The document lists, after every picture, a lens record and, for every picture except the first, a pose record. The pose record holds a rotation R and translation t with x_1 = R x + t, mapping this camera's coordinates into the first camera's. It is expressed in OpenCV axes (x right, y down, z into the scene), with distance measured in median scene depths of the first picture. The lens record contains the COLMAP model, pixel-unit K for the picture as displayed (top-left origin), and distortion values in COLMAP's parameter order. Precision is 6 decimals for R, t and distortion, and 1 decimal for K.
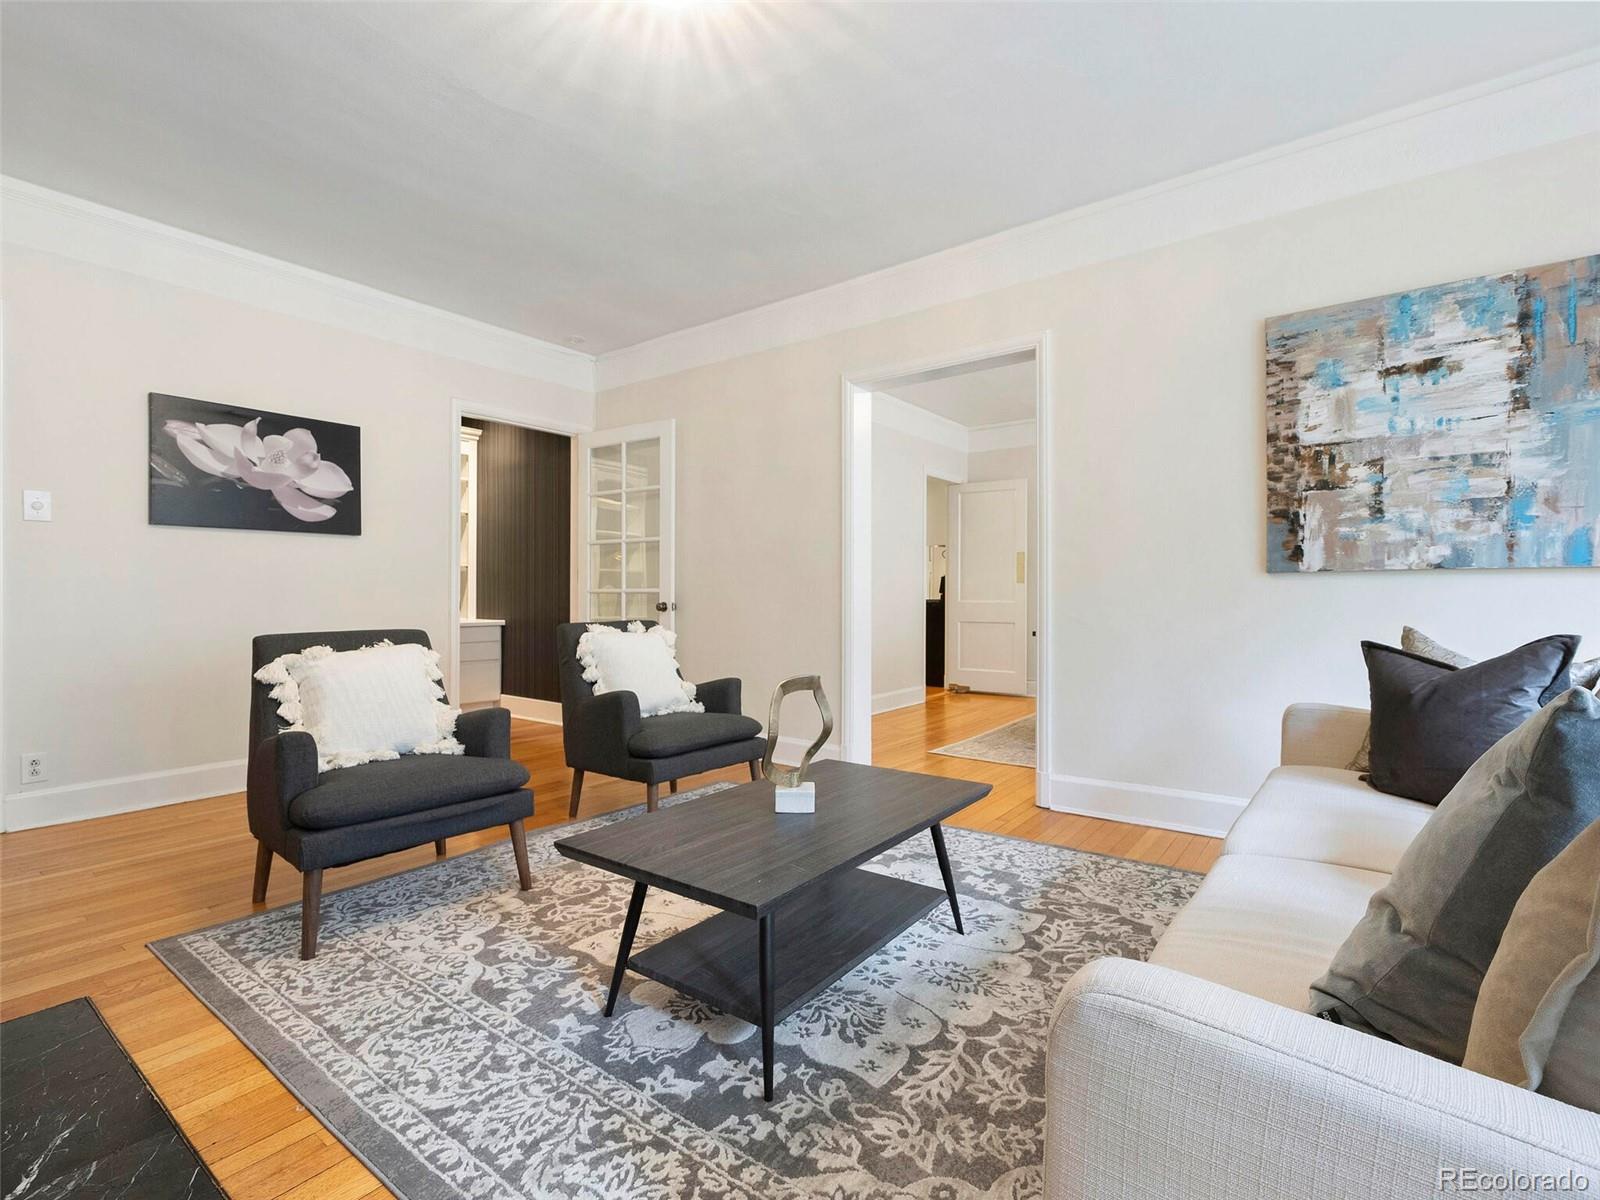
lens RADIAL K [[748.5, 0, 796.1], [0, 748.5, 594.9], [0, 0, 1]] dist [0.007274, -0.002124]
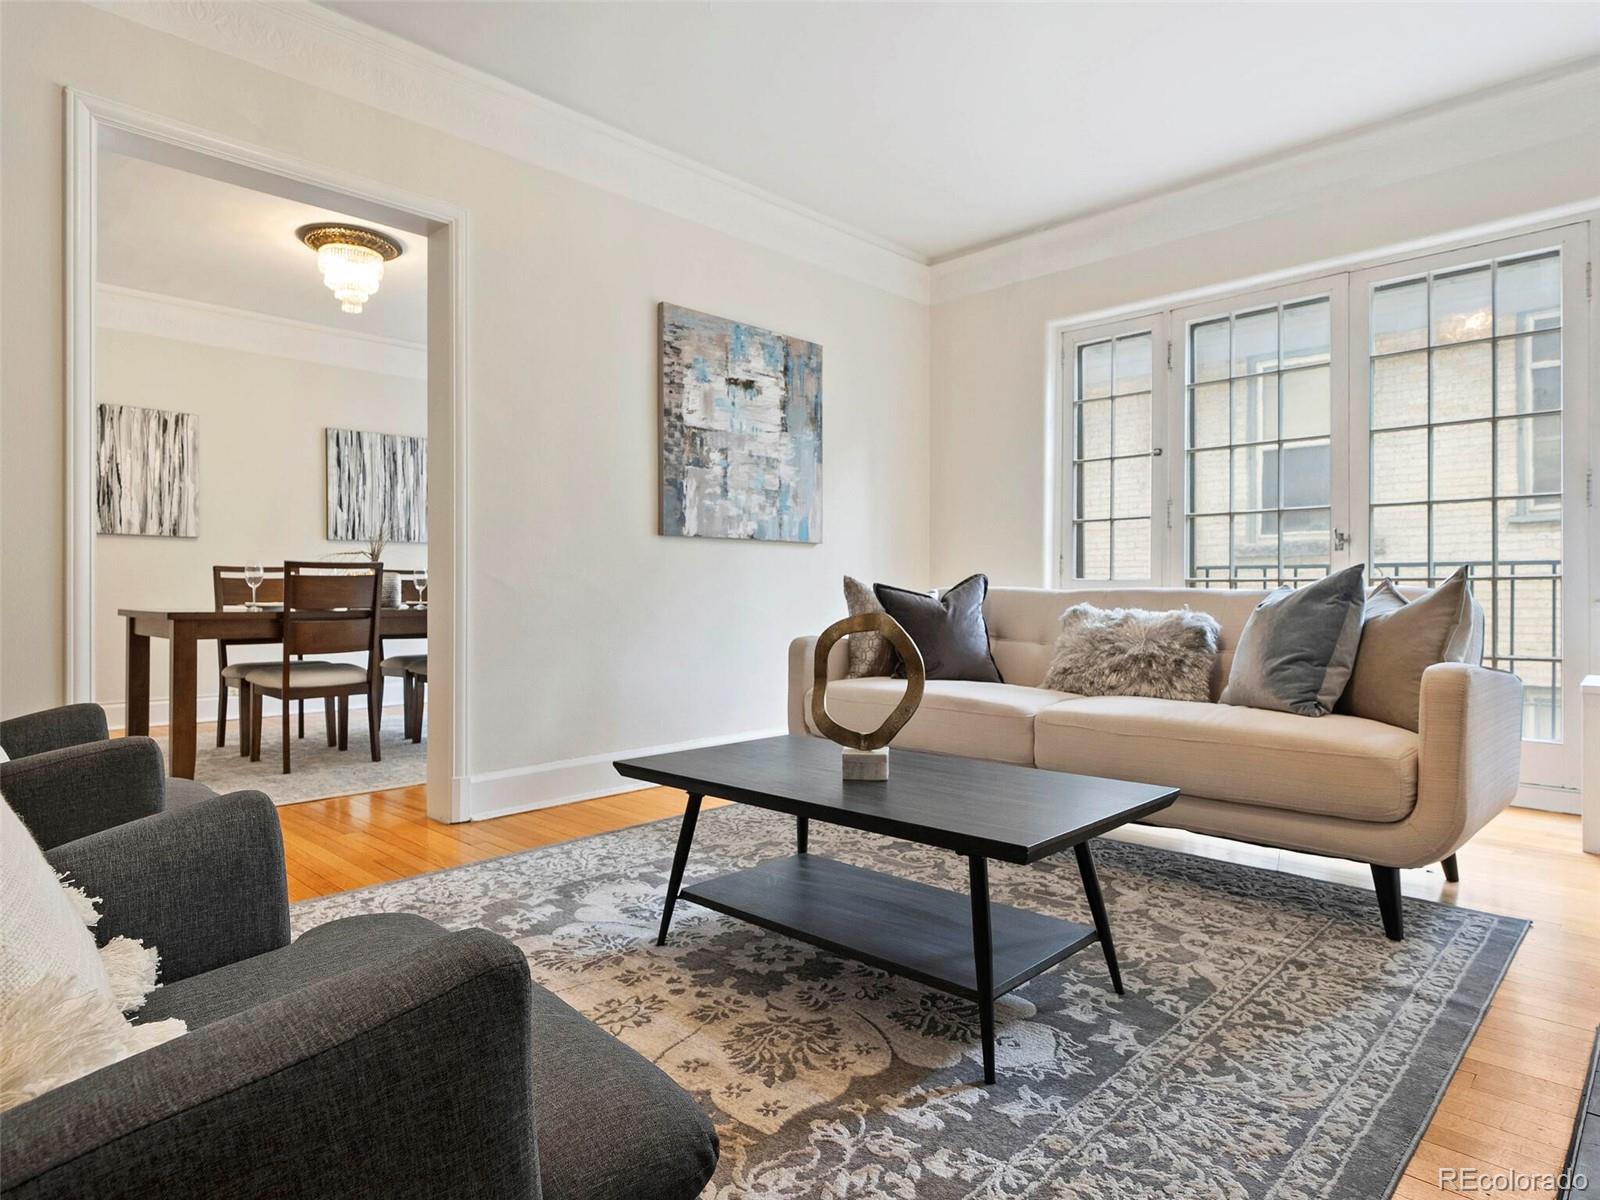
lens RADIAL K [[927.7, 0, 789.6], [0, 927.7, 594.8], [0, 0, 1]] dist [-0.003855, 0.005563]
pose [[0.131681, -0.000615, 0.991292, -0.766788], [-0.001324, 0.999999, 0.000796, 0.063086], [-0.991291, -0.001417, 0.131680, 0.713929]]
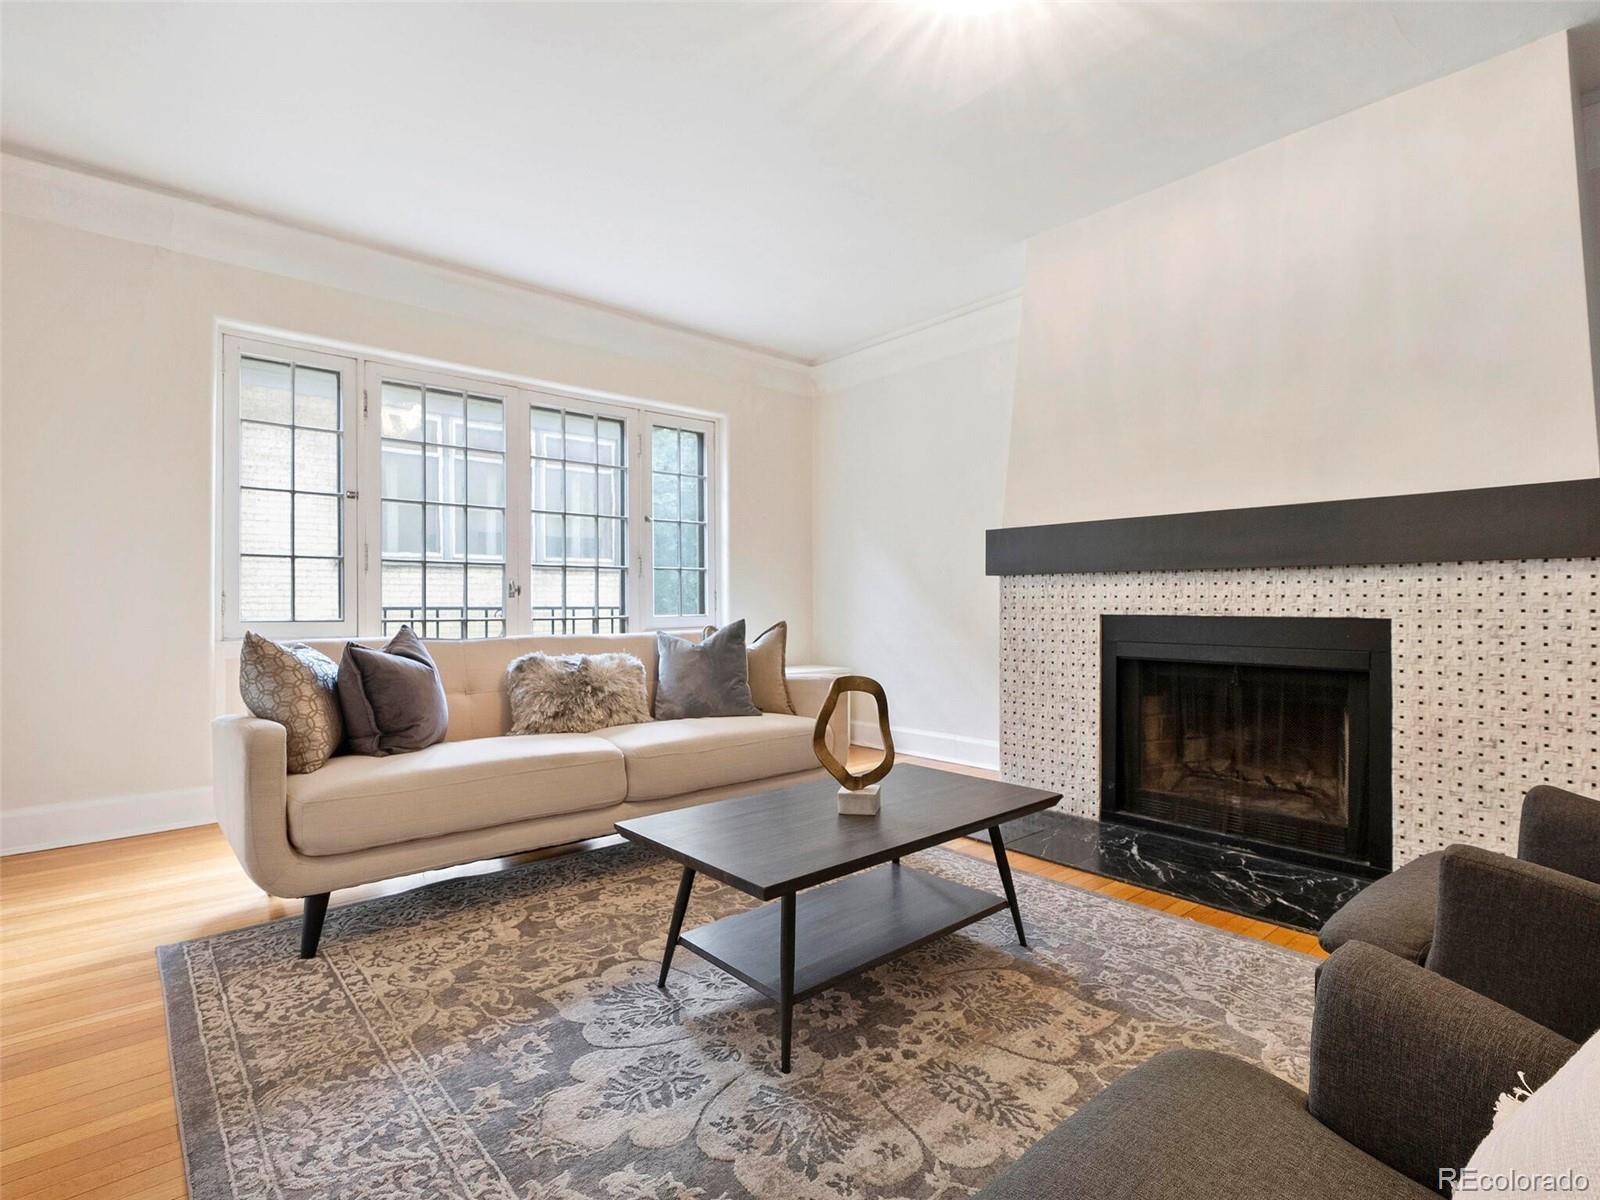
lens RADIAL K [[800.3, 0, 799.1], [0, 800.3, 600.4], [0, 0, 1]] dist [0.001189, -0.000463]
pose [[-0.979067, 0.002582, 0.203520, -0.106444], [0.002106, 0.999995, -0.002554, 0.004161], [-0.203525, -0.002071, -0.979067, 1.555384]]
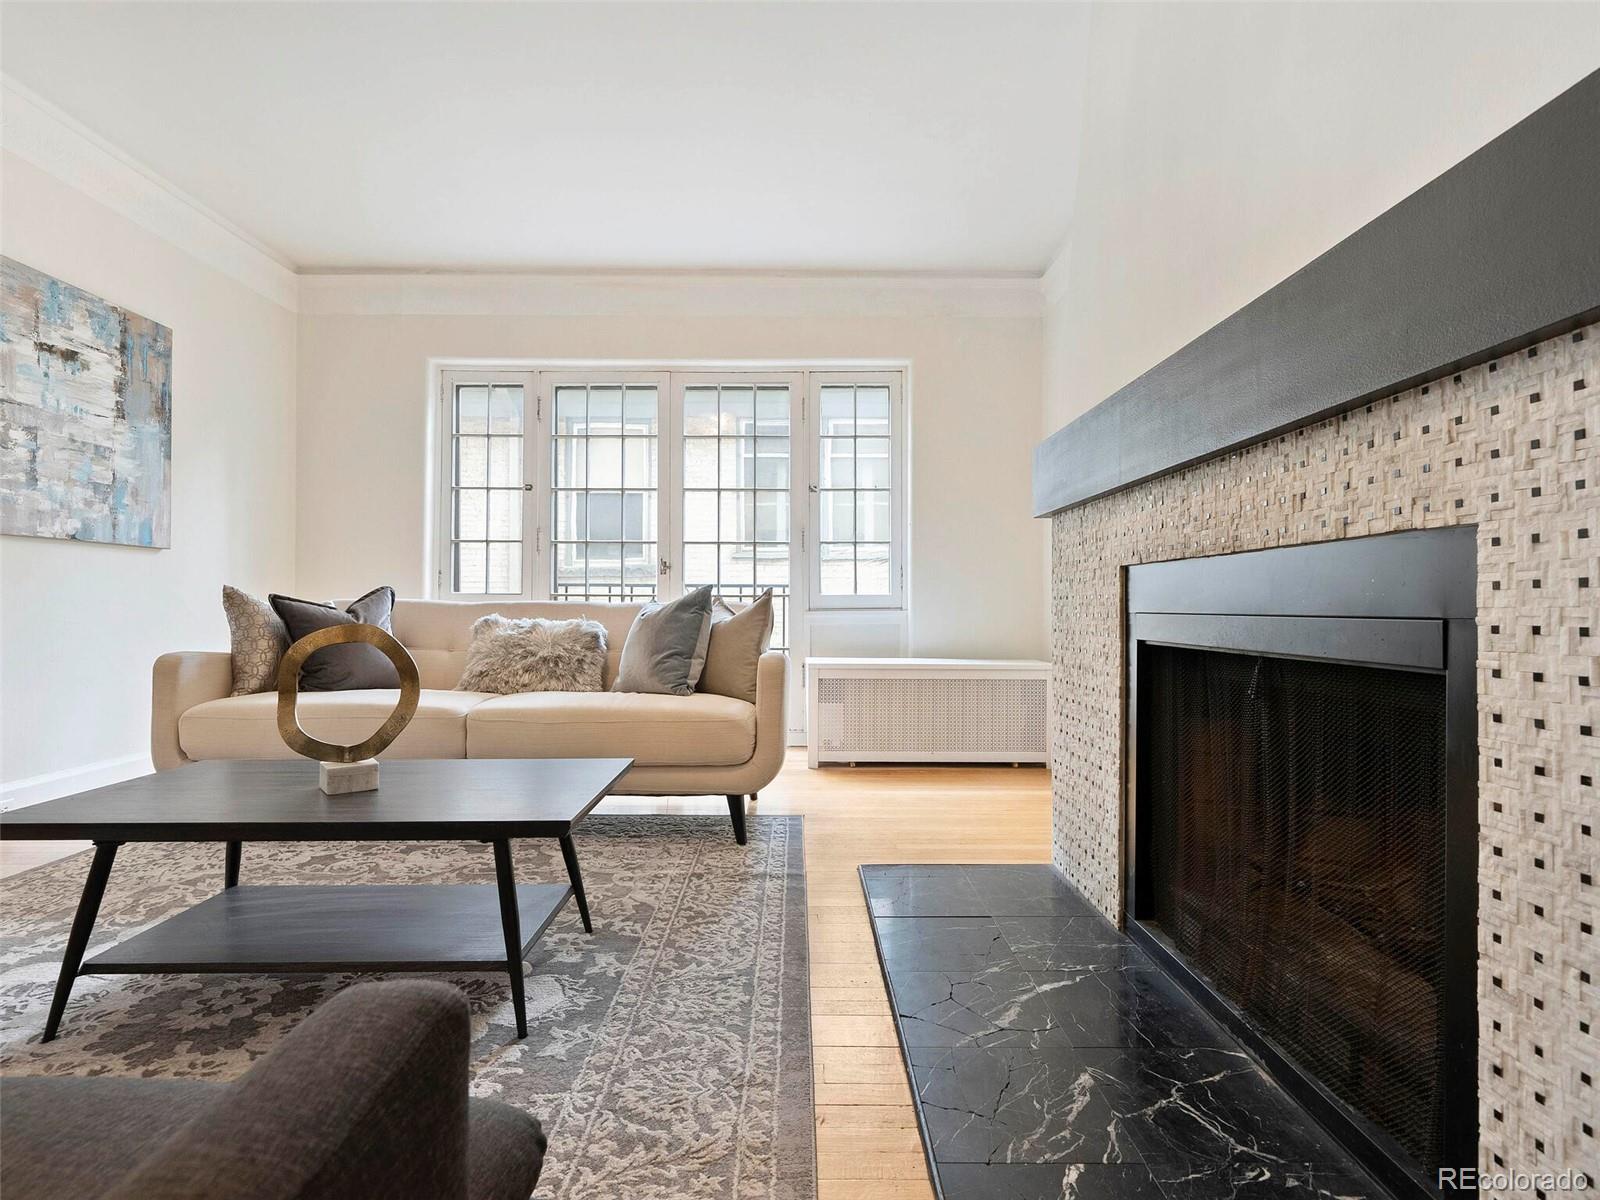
lens RADIAL K [[800.3, 0, 796.7], [0, 800.3, 603.5], [0, 0, 1]] dist [0.001189, -0.000463]
pose [[-0.602914, 0.003491, 0.797799, -0.744188], [-0.001856, 0.999982, -0.005778, 0.065393], [-0.797804, -0.004964, -0.602896, 0.855843]]
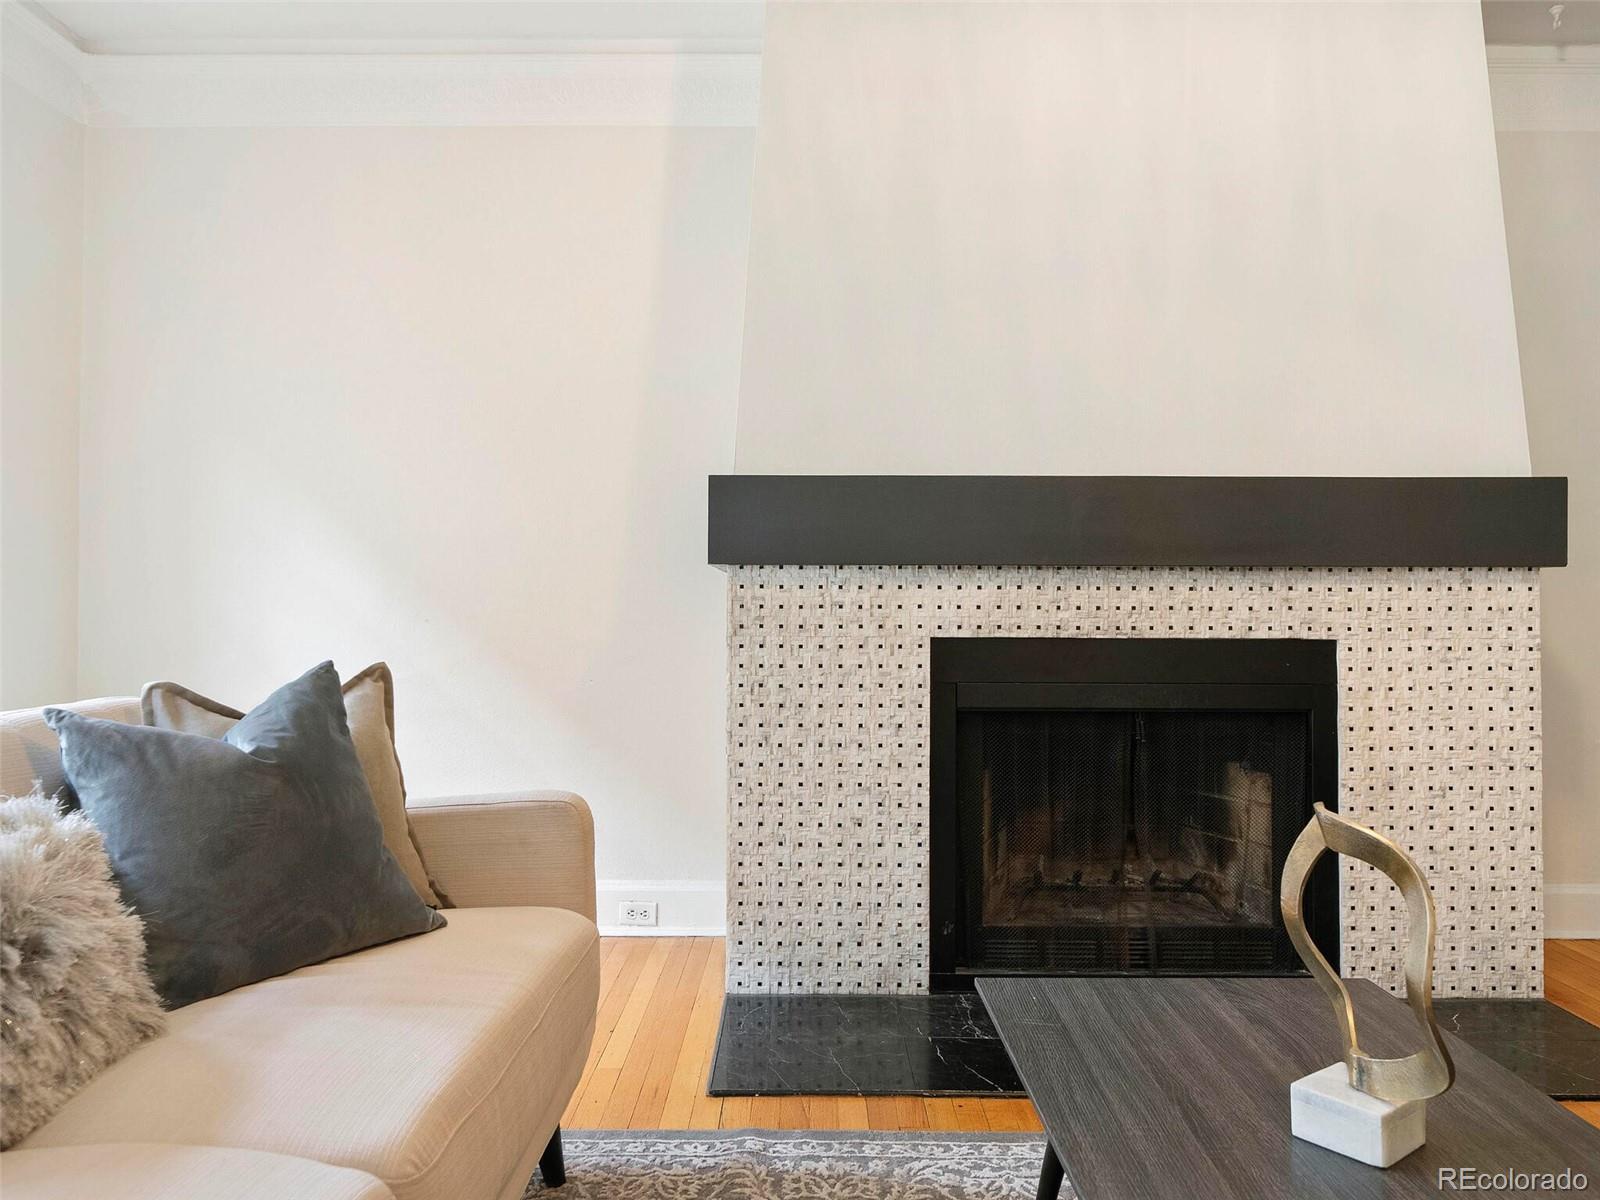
lens RADIAL K [[1189.0, 0, 807.5], [0, 1189.0, 598.6], [0, 0, 1]] dist [0.001301, 0.003053]
pose [[-0.796733, -0.009398, -0.604258, 0.464391], [-0.001671, 0.999910, -0.013347, 0.003060], [0.604329, -0.009624, -0.796677, 1.000939]]
